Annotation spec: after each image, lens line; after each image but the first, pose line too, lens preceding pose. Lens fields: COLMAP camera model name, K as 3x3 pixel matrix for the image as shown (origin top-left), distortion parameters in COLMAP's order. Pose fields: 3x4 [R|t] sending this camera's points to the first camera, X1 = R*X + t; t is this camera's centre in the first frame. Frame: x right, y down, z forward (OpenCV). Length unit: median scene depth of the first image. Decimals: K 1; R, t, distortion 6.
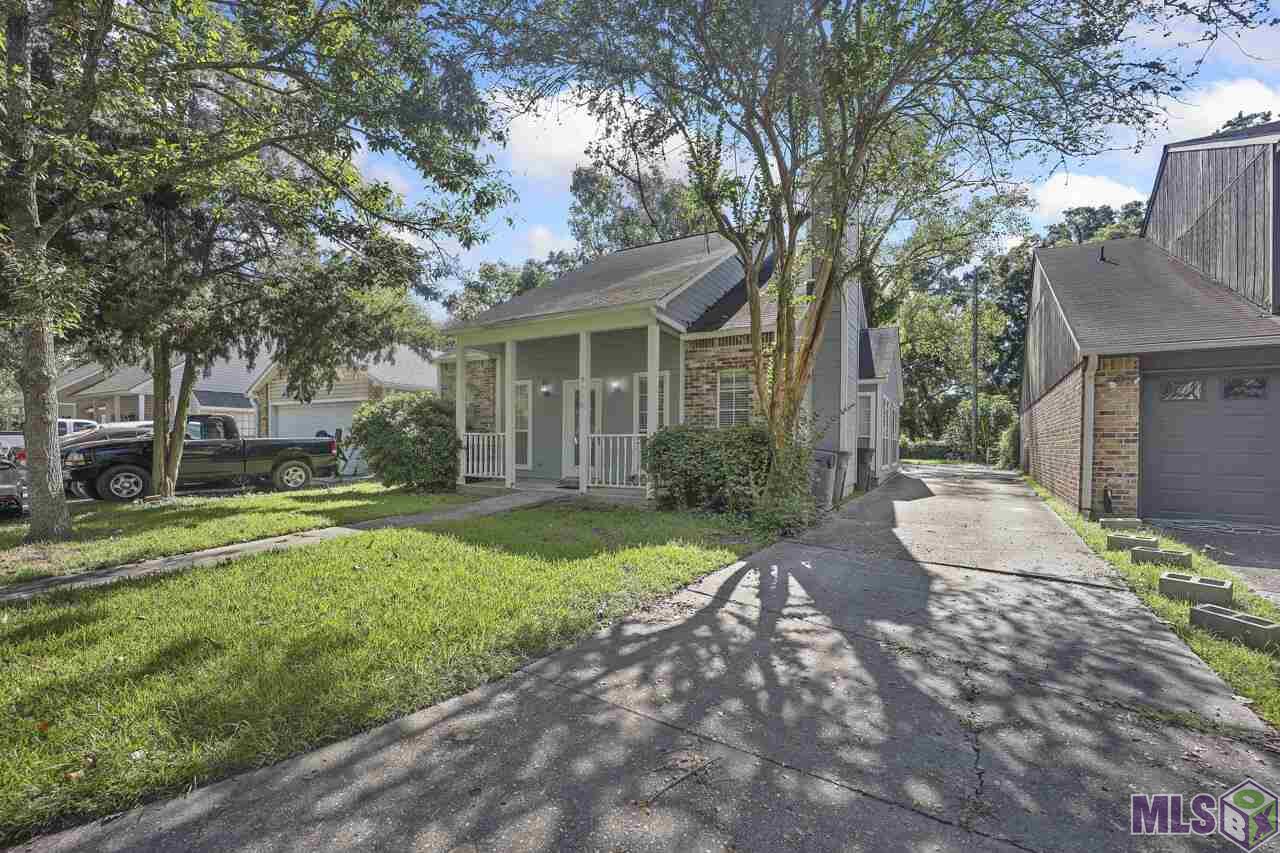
lens RADIAL K [[528.5, 0, 640.9], [0, 528.5, 434.5], [0, 0, 1]] dist [-0.017774, 0.000389]
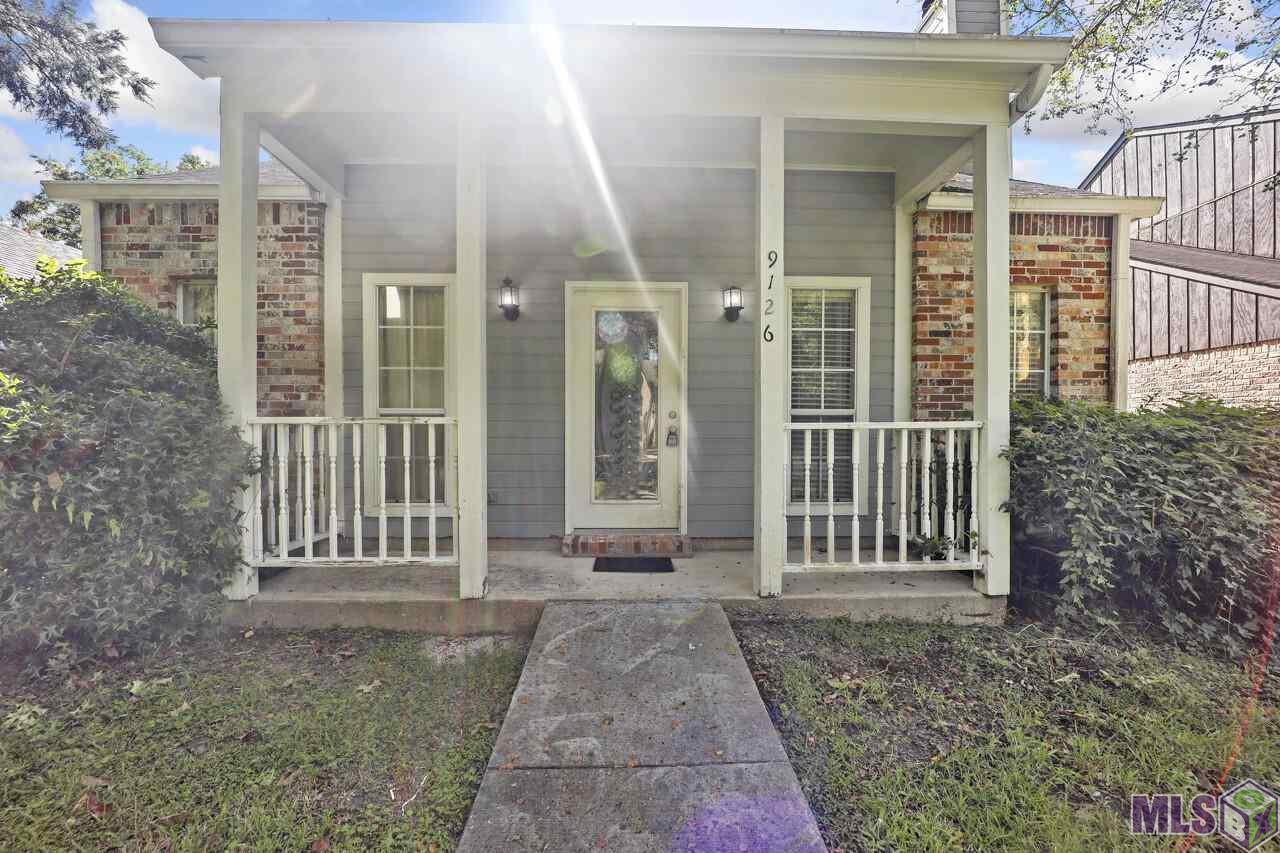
lens RADIAL K [[518.6, 0, 637.9], [0, 518.6, 429.9], [0, 0, 1]] dist [-0.020916, 0.000251]
pose [[0.850945, -0.009567, 0.525167, -0.330308], [0.000162, 0.999839, 0.017952, -0.001214], [-0.525254, -0.015192, 0.850810, 0.710493]]
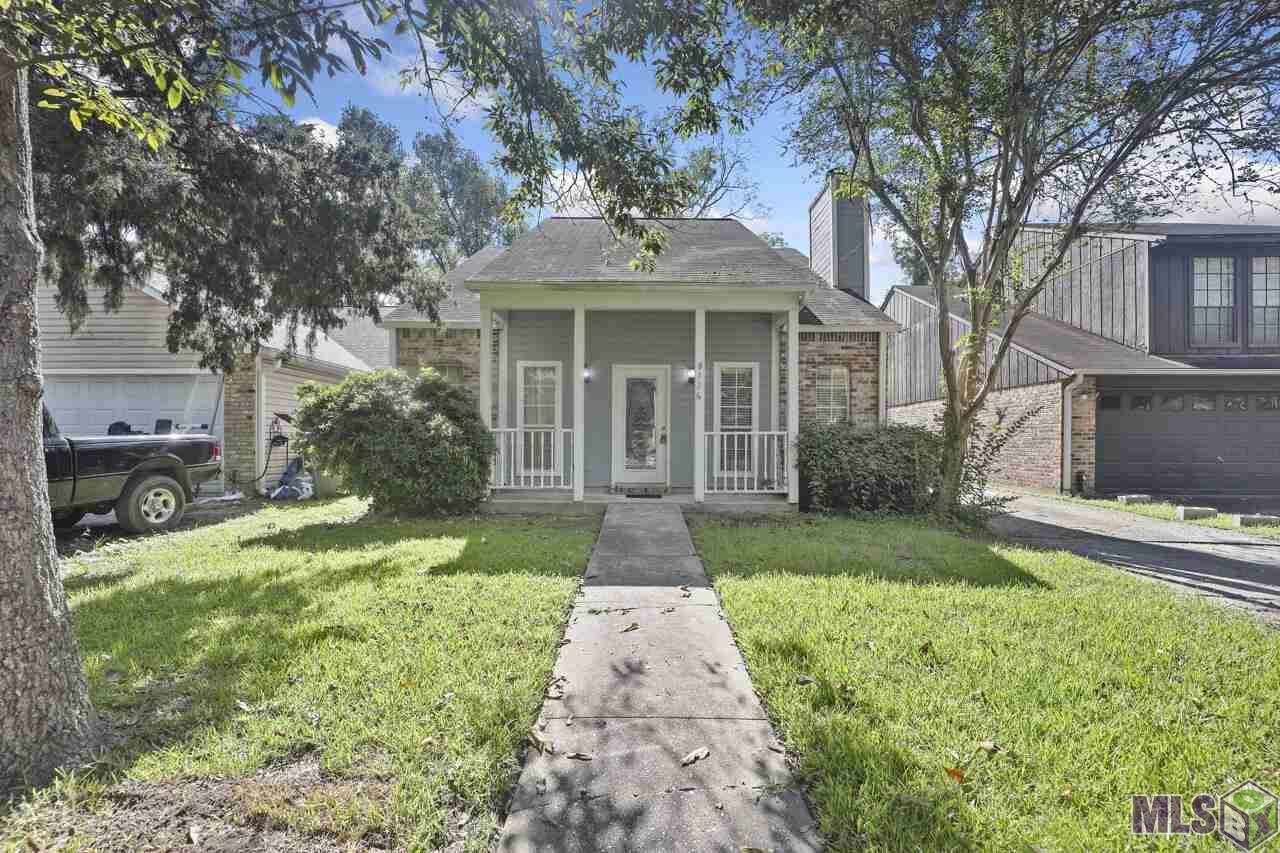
lens RADIAL K [[518.6, 0, 637.9], [0, 518.6, 429.9], [0, 0, 1]] dist [-0.020916, 0.000251]
pose [[0.865753, 0.005478, 0.500442, -0.561700], [-0.004937, 0.999985, -0.002406, -0.000426], [-0.500448, -0.000388, 0.865767, 0.315917]]
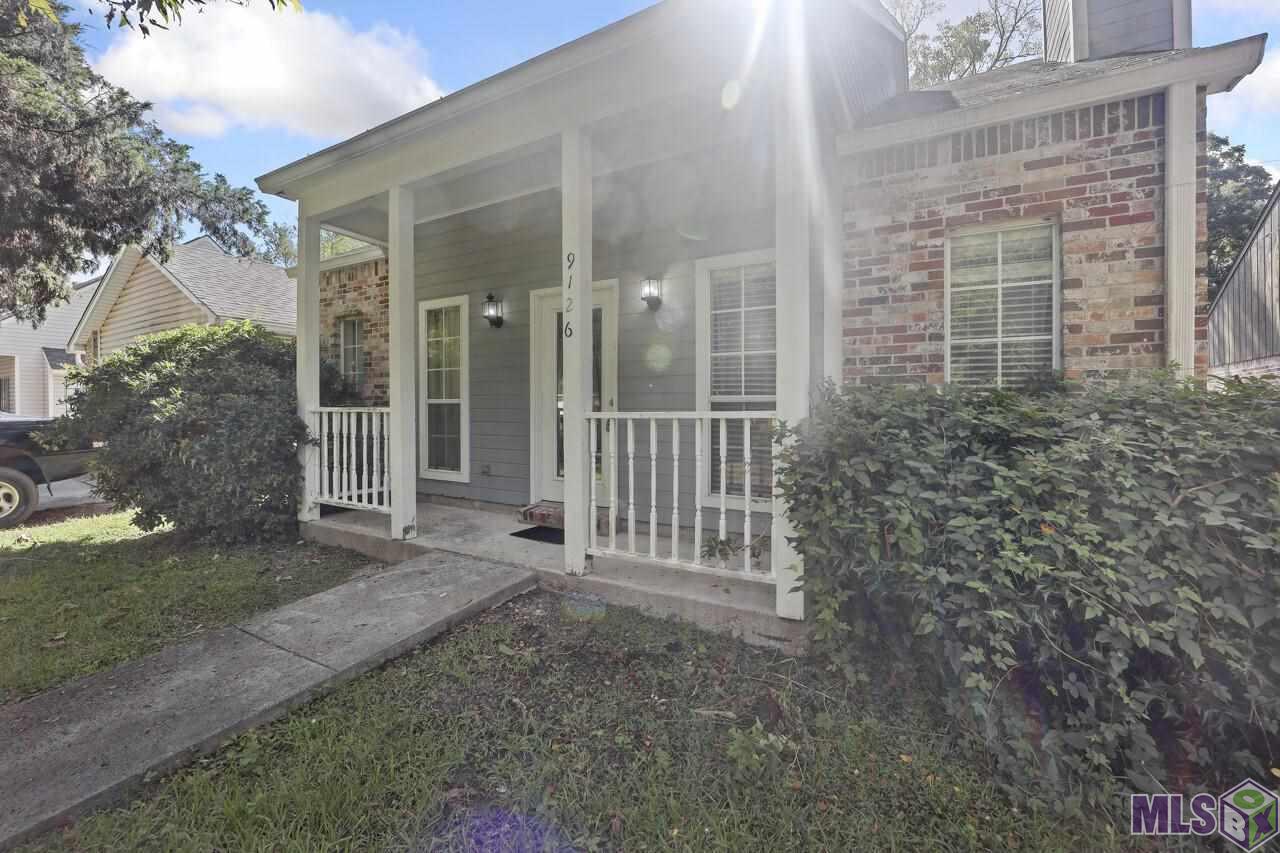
lens RADIAL K [[523.1, 0, 644.6], [0, 523.1, 407.2], [0, 0, 1]] dist [-0.021565, -0.000300]
pose [[0.999870, -0.007271, 0.014406, -0.060928], [0.007162, 0.999945, 0.007628, -0.005206], [-0.014461, -0.007524, 0.999867, 0.596874]]
